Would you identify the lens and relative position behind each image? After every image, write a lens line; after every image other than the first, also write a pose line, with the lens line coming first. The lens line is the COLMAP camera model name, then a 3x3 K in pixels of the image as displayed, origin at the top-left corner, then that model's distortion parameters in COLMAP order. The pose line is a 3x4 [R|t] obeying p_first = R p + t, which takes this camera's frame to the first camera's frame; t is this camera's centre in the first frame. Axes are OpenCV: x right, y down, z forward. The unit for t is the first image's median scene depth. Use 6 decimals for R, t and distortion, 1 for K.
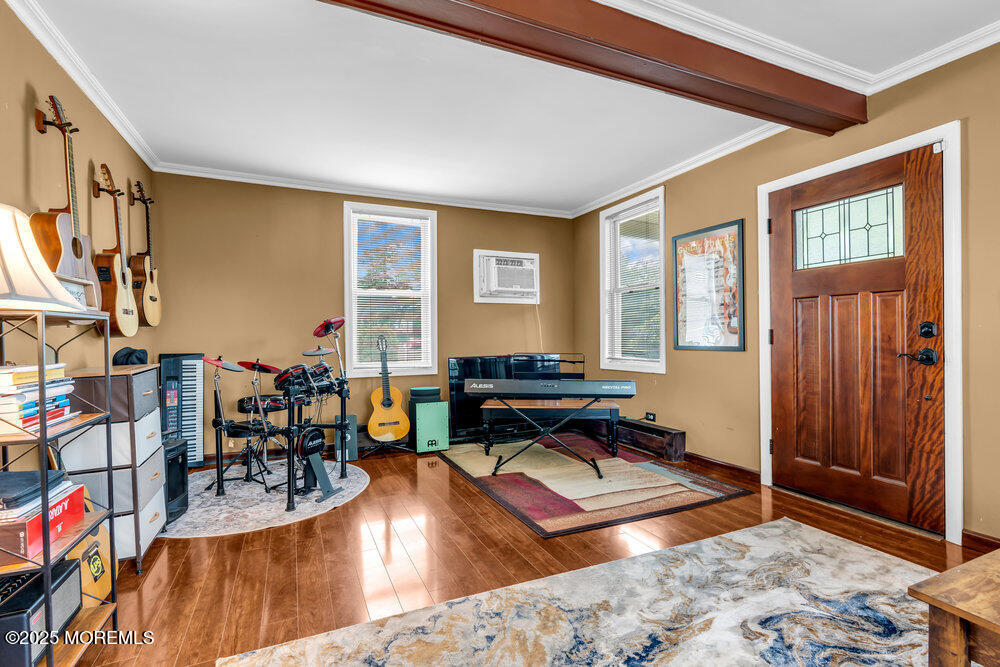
lens RADIAL K [[454.8, 0, 497.9], [0, 454.8, 337.5], [0, 0, 1]] dist [-0.011807, 0.006362]
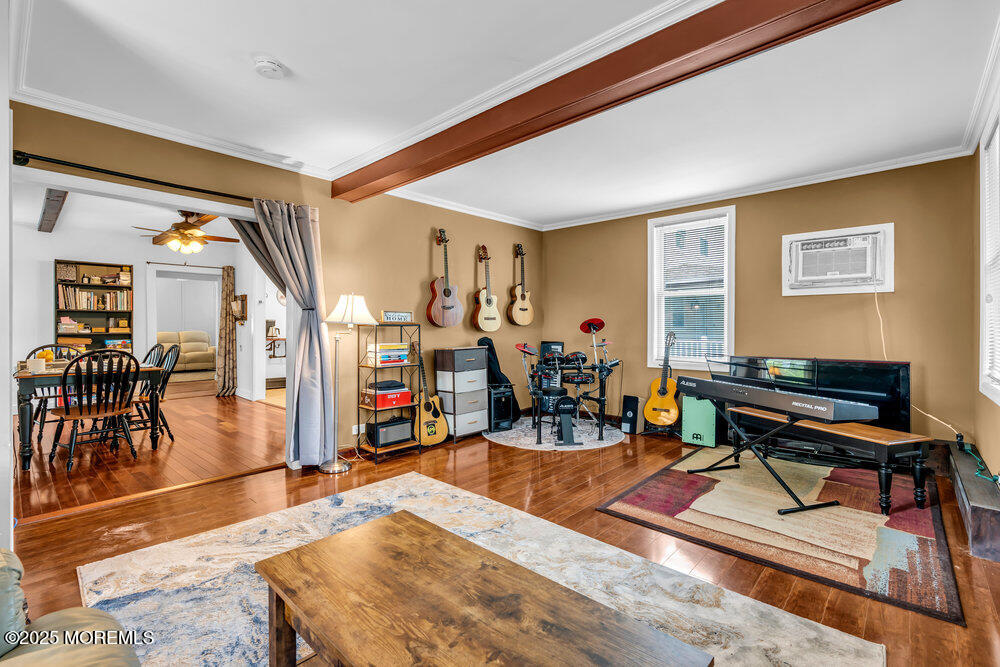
lens RADIAL K [[458.3, 0, 503.8], [0, 458.3, 327.8], [0, 0, 1]] dist [-0.001649, 0.000298]
pose [[0.389451, 0.010097, -0.920992, 0.811539], [-0.006826, 0.999944, 0.008076, -0.028394], [0.921022, 0.003141, 0.389498, 0.230350]]
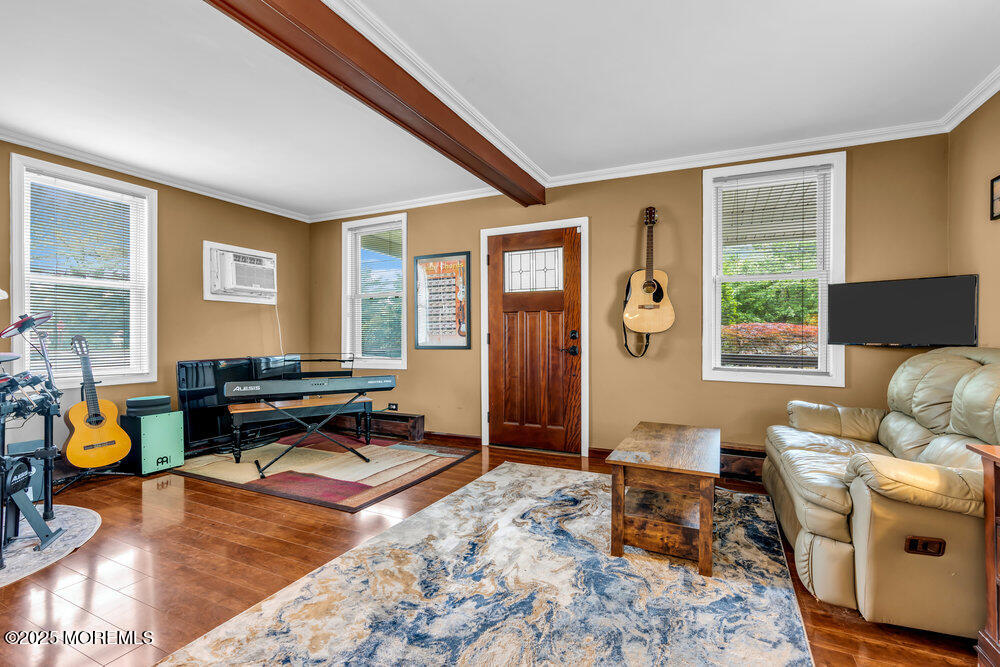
lens RADIAL K [[450.5, 0, 501.6], [0, 450.5, 337.4], [0, 0, 1]] dist [-0.002107, 0.000130]
pose [[0.763847, 0.004558, 0.645381, -0.258336], [-0.002057, 0.999987, -0.004628, 0.000727], [-0.645394, 0.002208, 0.763847, -0.088612]]
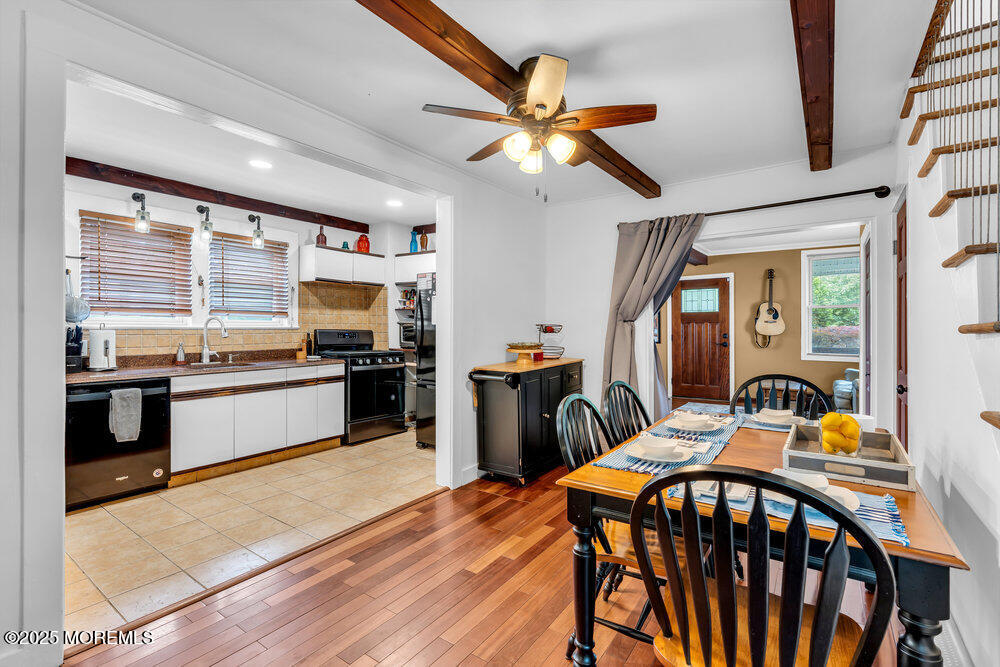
lens RADIAL K [[464.0, 0, 499.4], [0, 464.0, 329.3], [0, 0, 1]] dist [-0.001386, 0.000431]
pose [[0.865625, 0.003939, 0.500678, -1.481697], [-0.001097, 0.999982, -0.005972, -0.030518], [-0.500692, 0.004620, 0.865613, -0.737202]]
